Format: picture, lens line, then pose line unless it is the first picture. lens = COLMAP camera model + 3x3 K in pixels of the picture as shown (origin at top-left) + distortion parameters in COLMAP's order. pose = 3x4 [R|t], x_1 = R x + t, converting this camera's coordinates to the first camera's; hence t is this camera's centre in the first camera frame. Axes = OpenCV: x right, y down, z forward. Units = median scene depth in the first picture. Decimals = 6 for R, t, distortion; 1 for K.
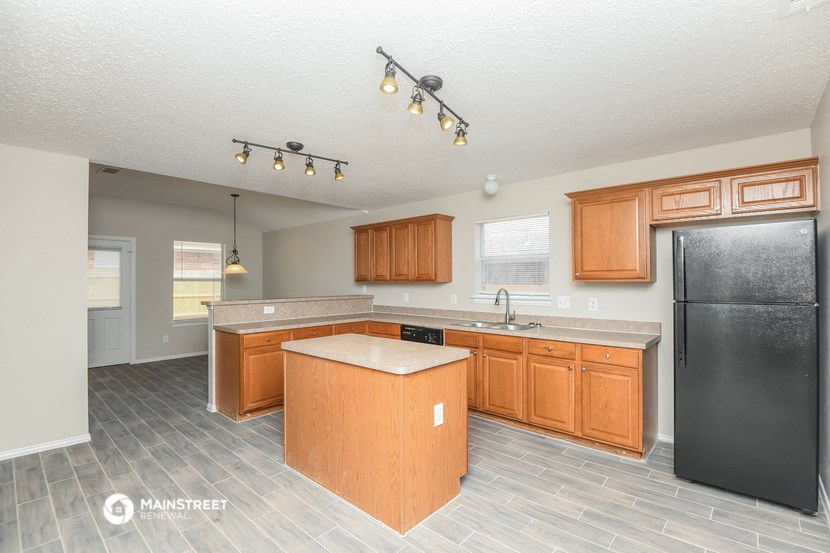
lens RADIAL K [[381.1, 0, 417.1], [0, 381.1, 276.6], [0, 0, 1]] dist [-0.000706, 0.000212]
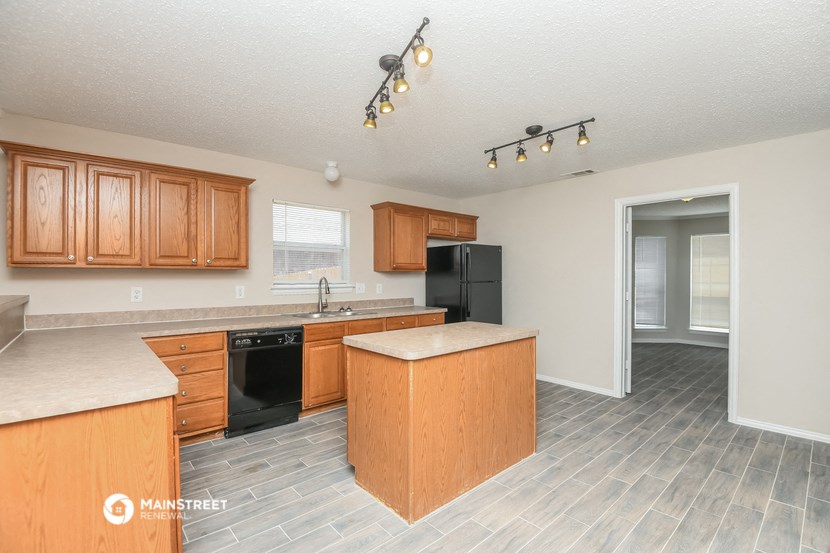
lens RADIAL K [[381.1, 0, 418.1], [0, 381.1, 277.1], [0, 0, 1]] dist [-0.000706, 0.000212]
pose [[0.117267, -0.003422, 0.993095, -0.752301], [-0.010974, 0.999929, 0.004742, 0.024823], [-0.993040, -0.011454, 0.117221, 0.658751]]
